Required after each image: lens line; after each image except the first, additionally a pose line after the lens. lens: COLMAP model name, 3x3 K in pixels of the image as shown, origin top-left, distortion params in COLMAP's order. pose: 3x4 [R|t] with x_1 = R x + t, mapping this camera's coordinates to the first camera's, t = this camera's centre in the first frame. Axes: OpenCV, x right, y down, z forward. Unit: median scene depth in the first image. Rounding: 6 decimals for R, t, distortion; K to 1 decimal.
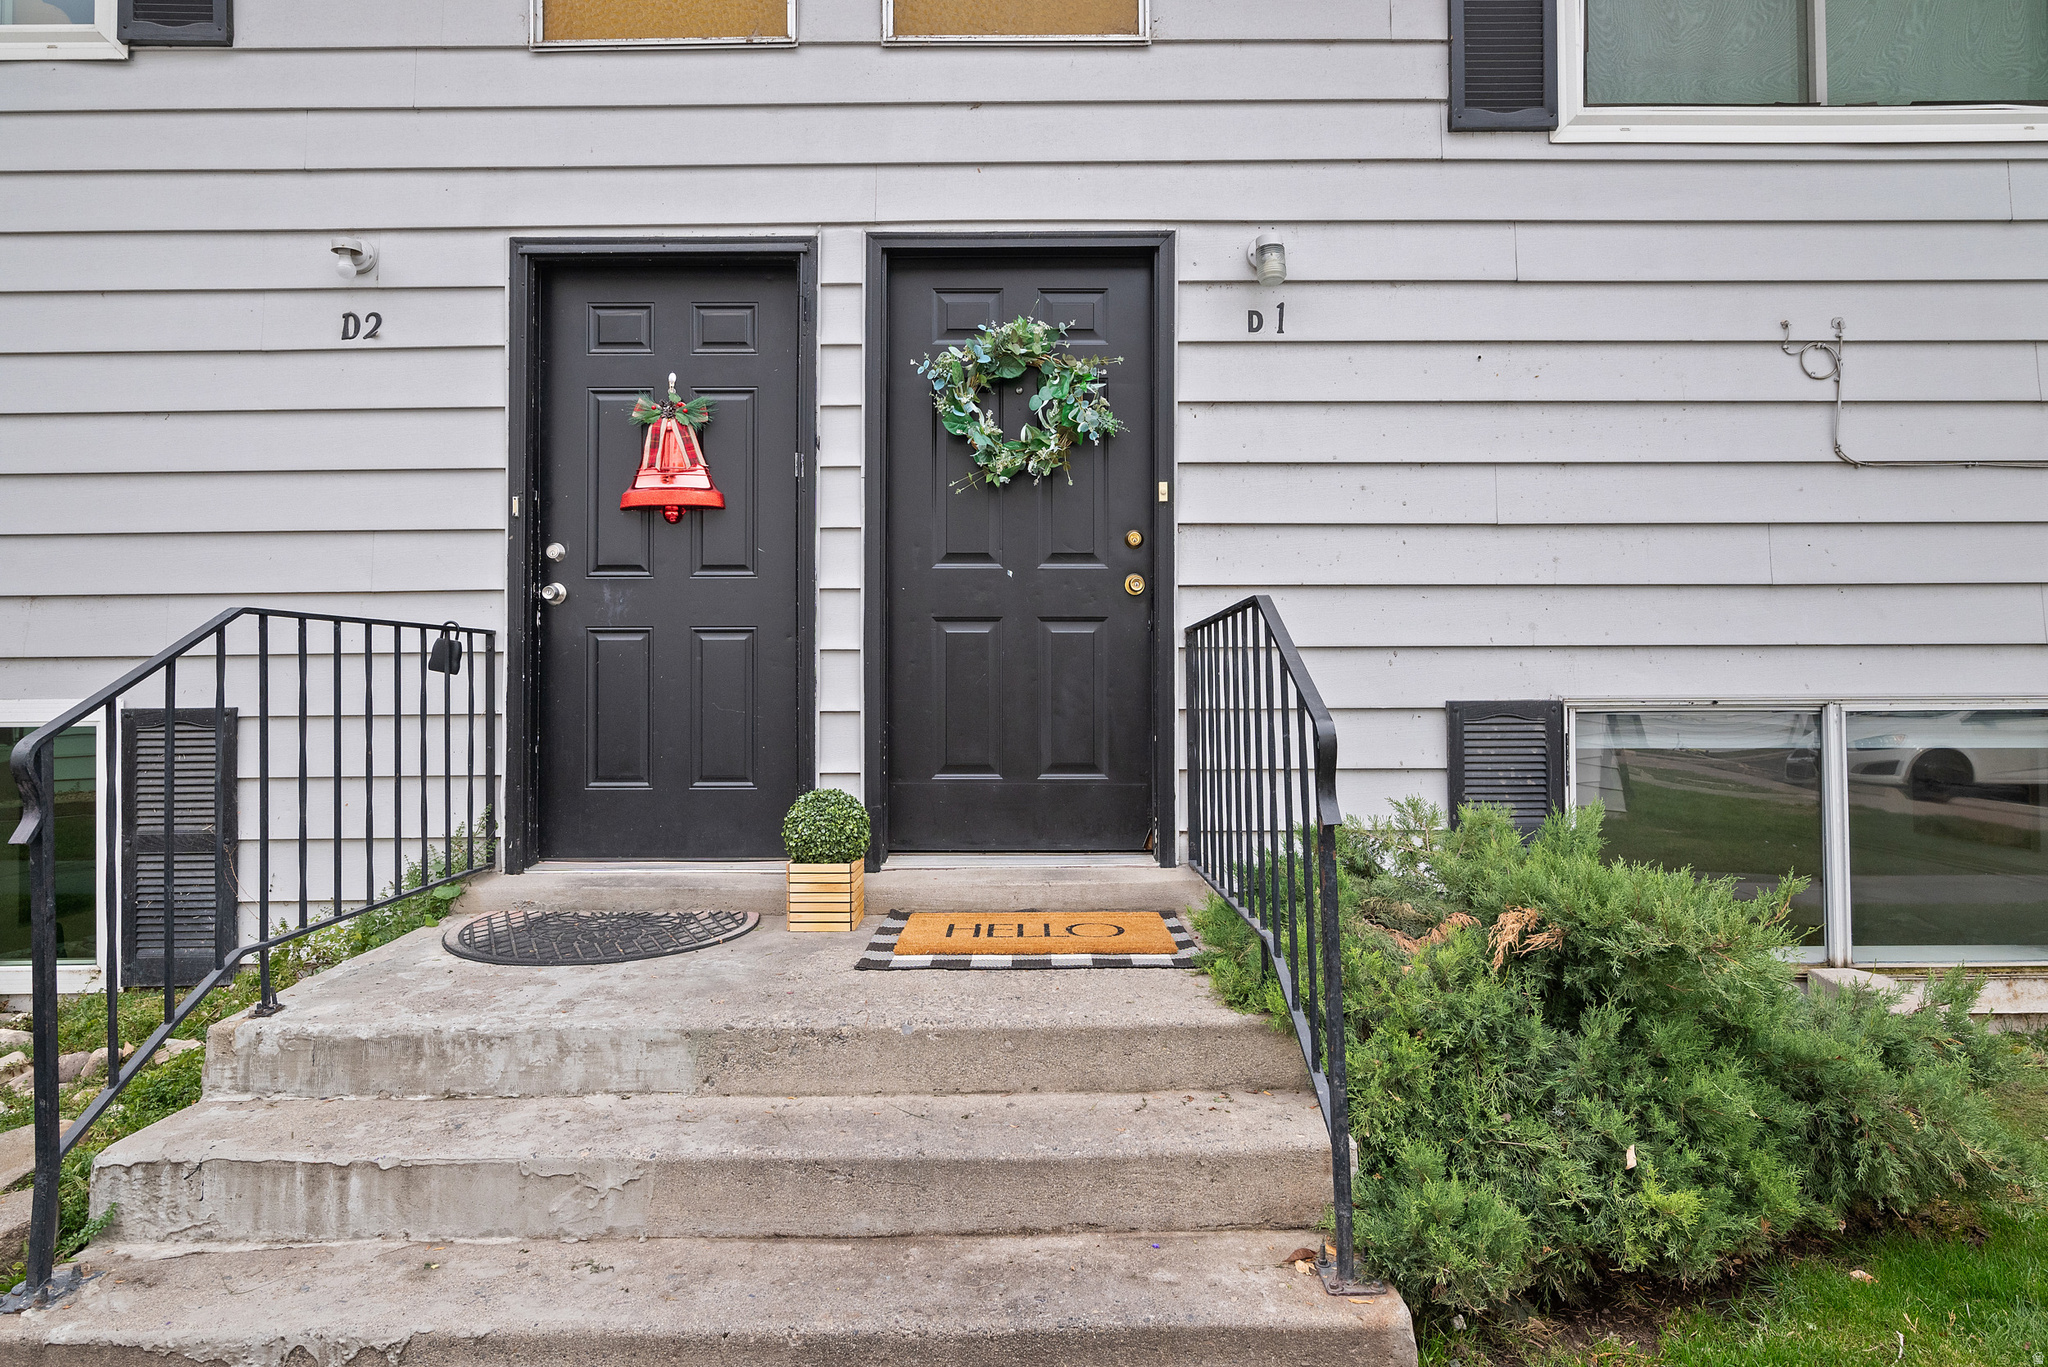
lens RADIAL K [[1094.9, 0, 1023.9], [0, 1094.9, 669.9], [0, 0, 1]] dist [-0.021634, 0.014774]
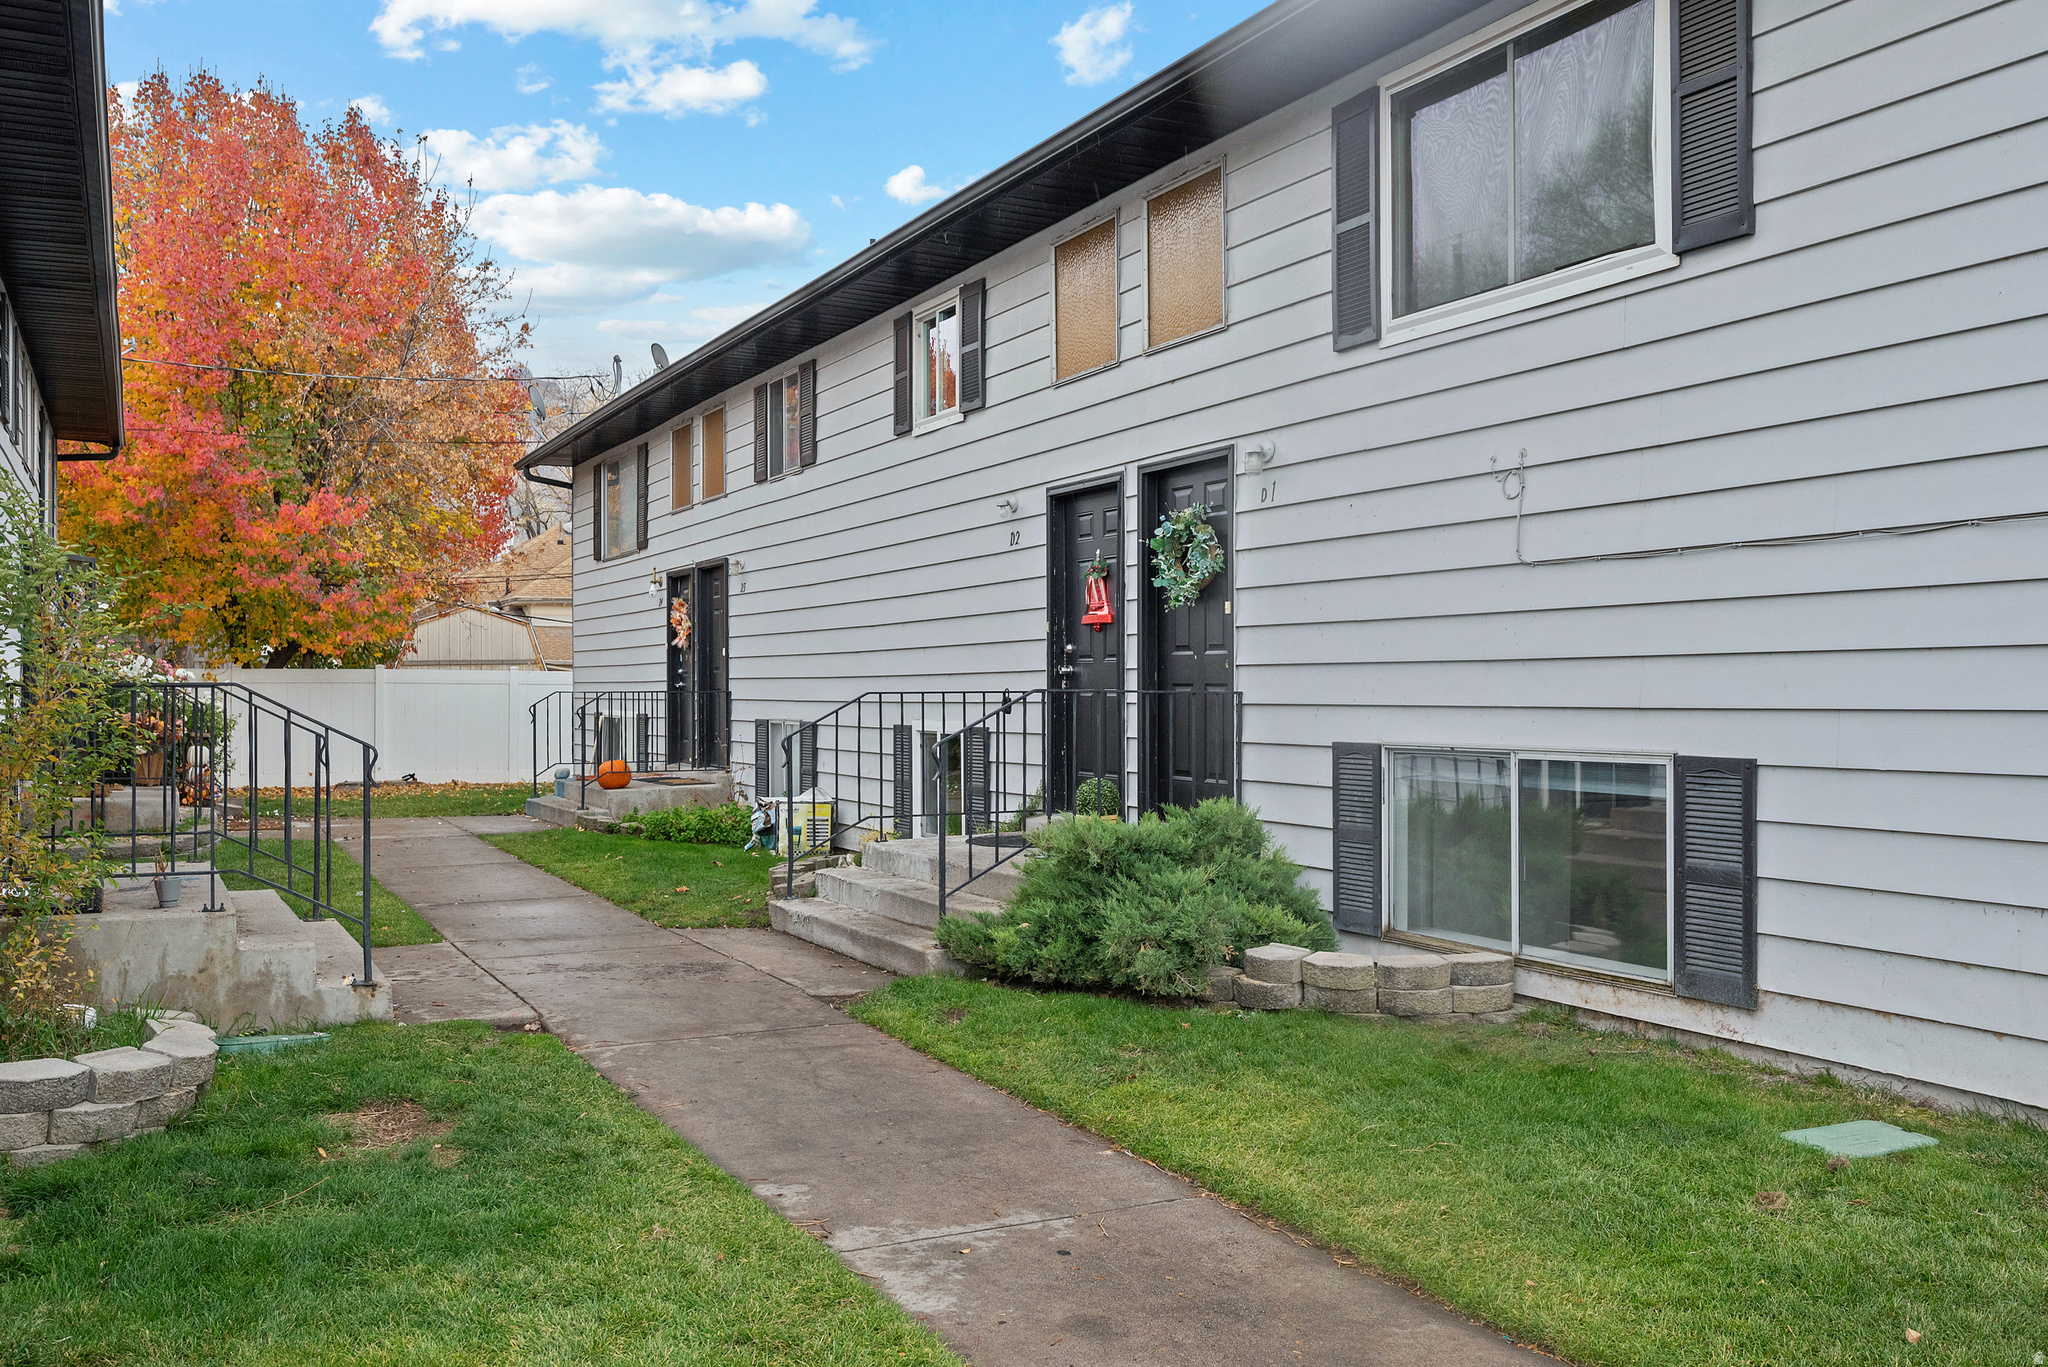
lens RADIAL K [[1822.8, 0, 1022.1], [0, 1822.8, 681.2], [0, 0, 1]] dist [-0.007704, 0.008754]
pose [[0.437184, 0.001045, -0.899372, 2.425558], [0.017934, 0.999790, 0.009880, -0.085168], [0.899193, -0.020448, 0.437073, -0.463021]]
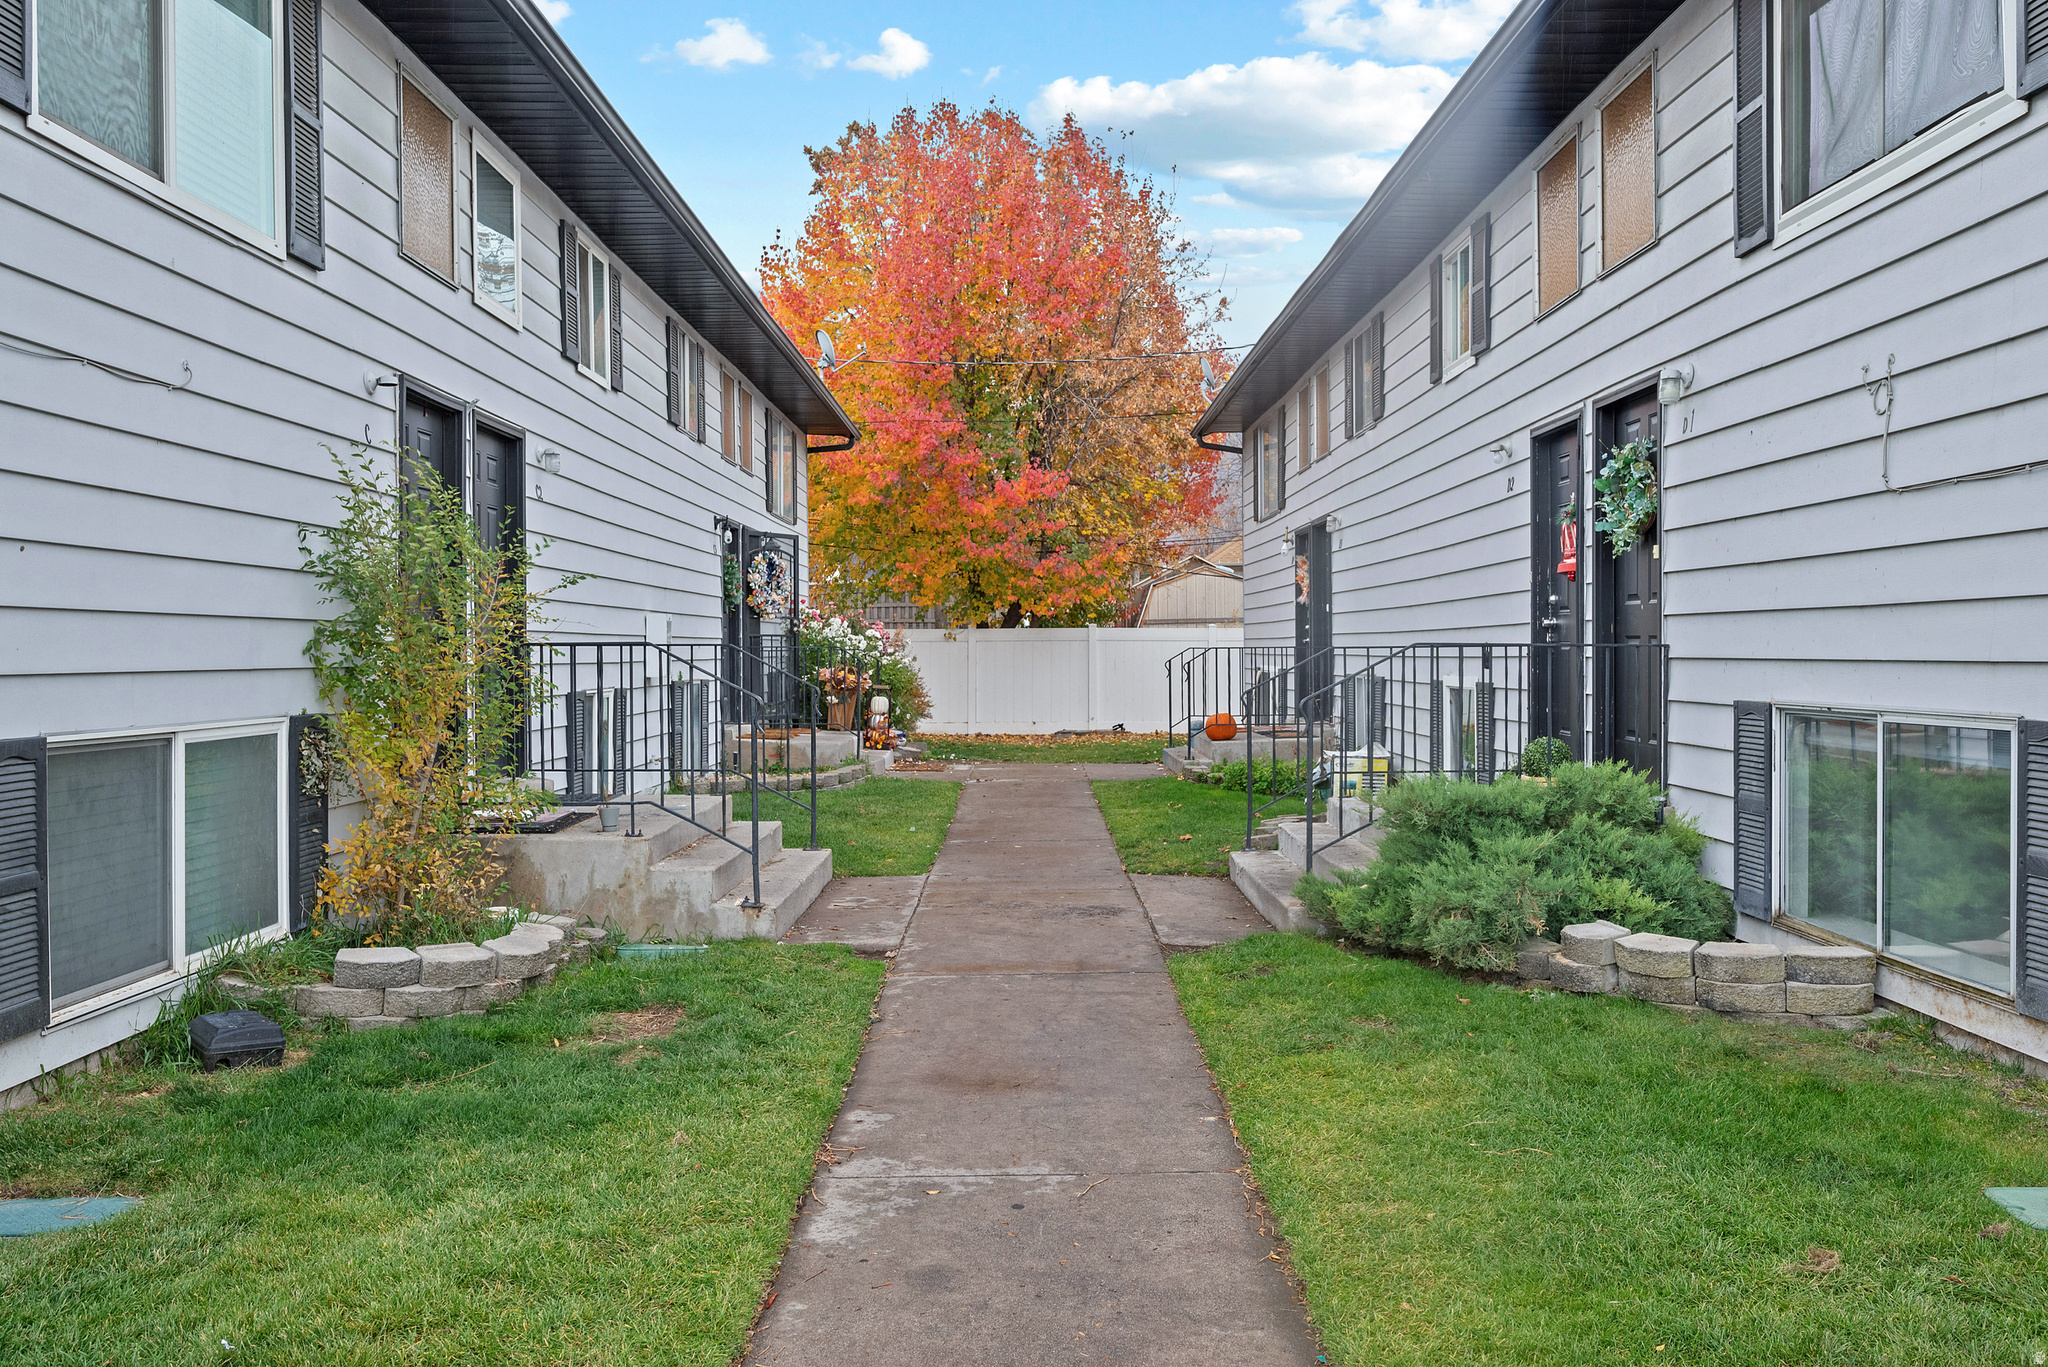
lens RADIAL K [[1777.3, 0, 1026.3], [0, 1777.3, 686.9], [0, 0, 1]] dist [-0.002793, 0.009920]
pose [[-0.003230, 0.027328, -0.999621, 2.529400], [0.027753, 0.999244, 0.027228, -0.069030], [0.999610, -0.027655, -0.003986, 0.151508]]
